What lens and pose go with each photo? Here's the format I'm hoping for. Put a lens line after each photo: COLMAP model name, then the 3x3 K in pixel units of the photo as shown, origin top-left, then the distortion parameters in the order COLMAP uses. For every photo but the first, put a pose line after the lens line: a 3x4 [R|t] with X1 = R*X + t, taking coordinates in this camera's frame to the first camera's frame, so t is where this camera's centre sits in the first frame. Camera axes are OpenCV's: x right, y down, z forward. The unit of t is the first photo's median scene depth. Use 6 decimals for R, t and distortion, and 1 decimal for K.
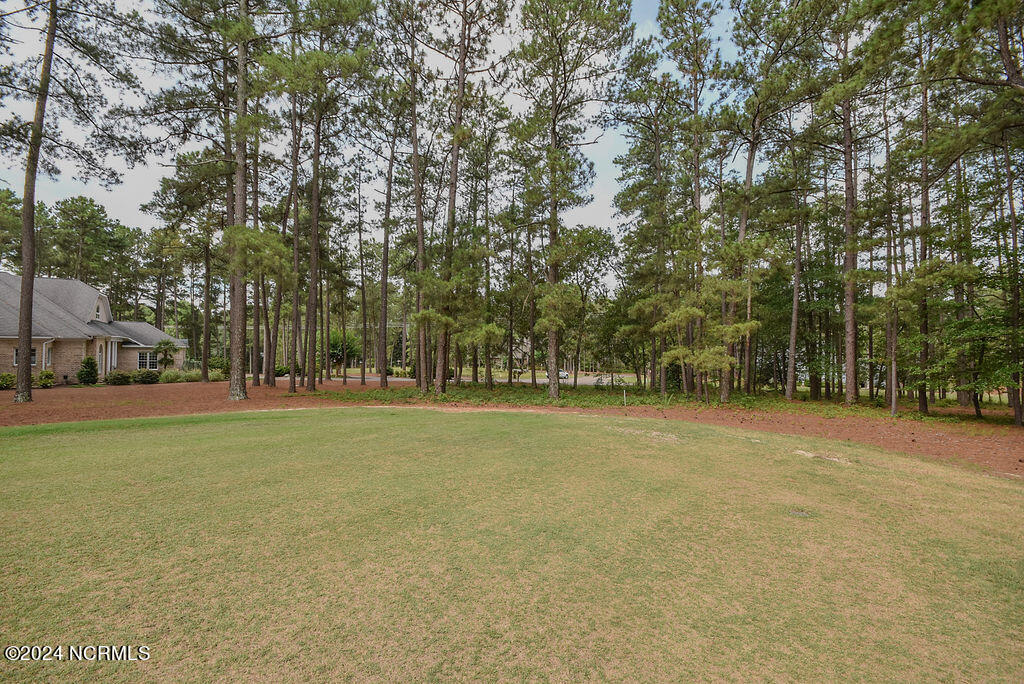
lens RADIAL K [[465.9, 0, 514.8], [0, 465.9, 347.6], [0, 0, 1]] dist [0.015778, -0.011268]
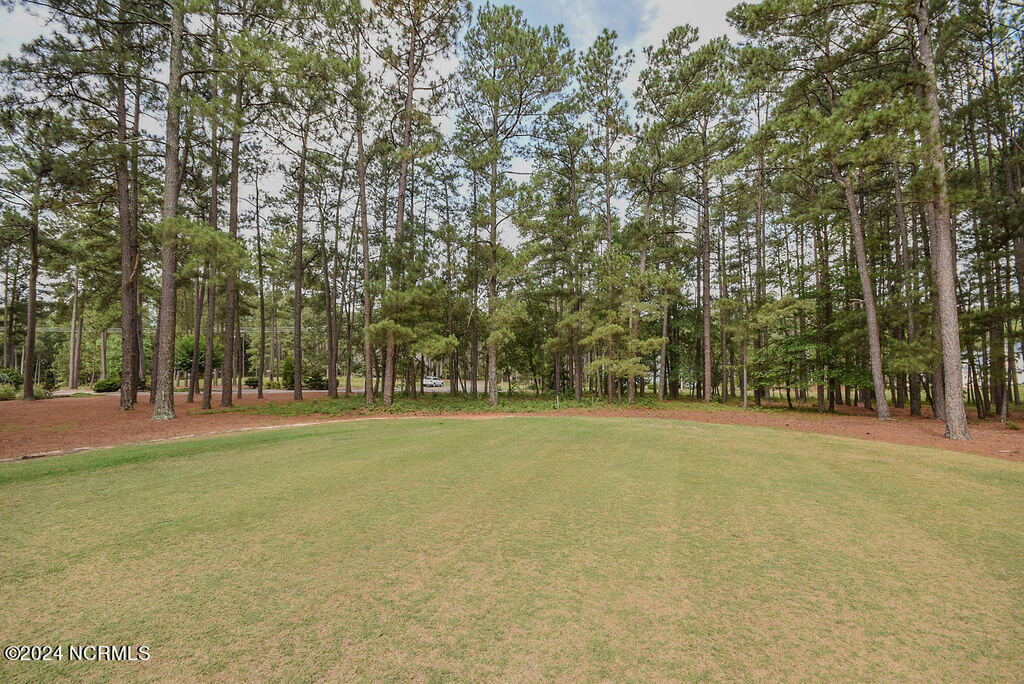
lens RADIAL K [[465.9, 0, 514.8], [0, 465.9, 347.6], [0, 0, 1]] dist [0.015778, -0.011268]
pose [[0.937635, 0.008152, 0.347527, -0.230243], [-0.002233, 0.999846, -0.017429, -0.004770], [-0.347615, 0.015566, 0.937508, -0.019391]]
